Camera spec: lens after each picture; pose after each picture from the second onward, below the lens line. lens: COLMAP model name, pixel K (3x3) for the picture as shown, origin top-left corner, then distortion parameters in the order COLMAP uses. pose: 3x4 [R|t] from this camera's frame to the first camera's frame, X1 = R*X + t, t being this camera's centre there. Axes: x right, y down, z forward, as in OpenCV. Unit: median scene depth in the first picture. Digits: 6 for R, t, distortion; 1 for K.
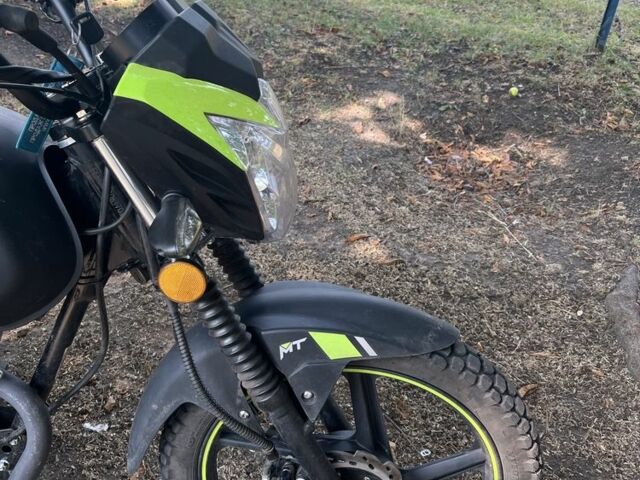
lens RADIAL K [[656.5, 0, 318.8], [0, 656.5, 238.2], [0, 0, 1]] dist [0.031364, 0.000000]
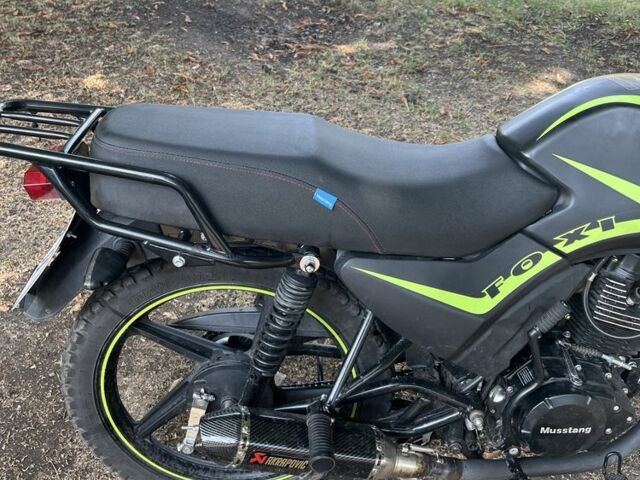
lens RADIAL K [[656.5, 0, 318.8], [0, 656.5, 237.5], [0, 0, 1]] dist [0.031364, 0.000000]
pose [[0.998811, -0.033798, 0.035136, -0.518810], [0.032669, 0.998947, 0.032215, 0.006701], [-0.036187, -0.031029, 0.998863, -0.094648]]
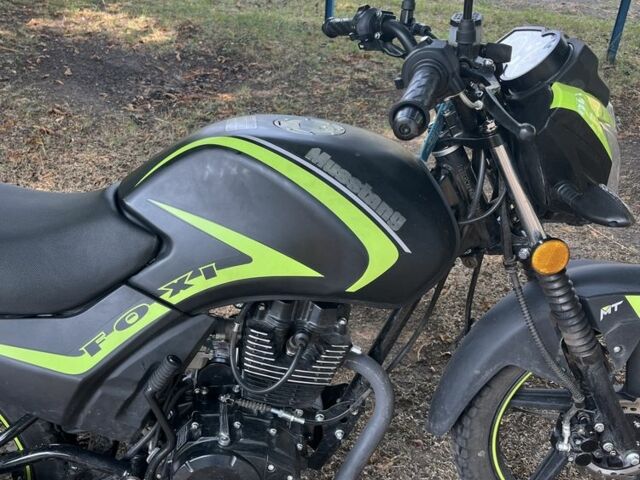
lens RADIAL K [[656.5, 0, 322.3], [0, 656.5, 242.7], [0, 0, 1]] dist [0.031364, 0.000000]
pose [[0.995788, -0.064918, 0.064750, -0.260399], [0.066910, 0.997335, -0.029092, 0.016944], [-0.062689, 0.033302, 0.997477, -0.078638]]
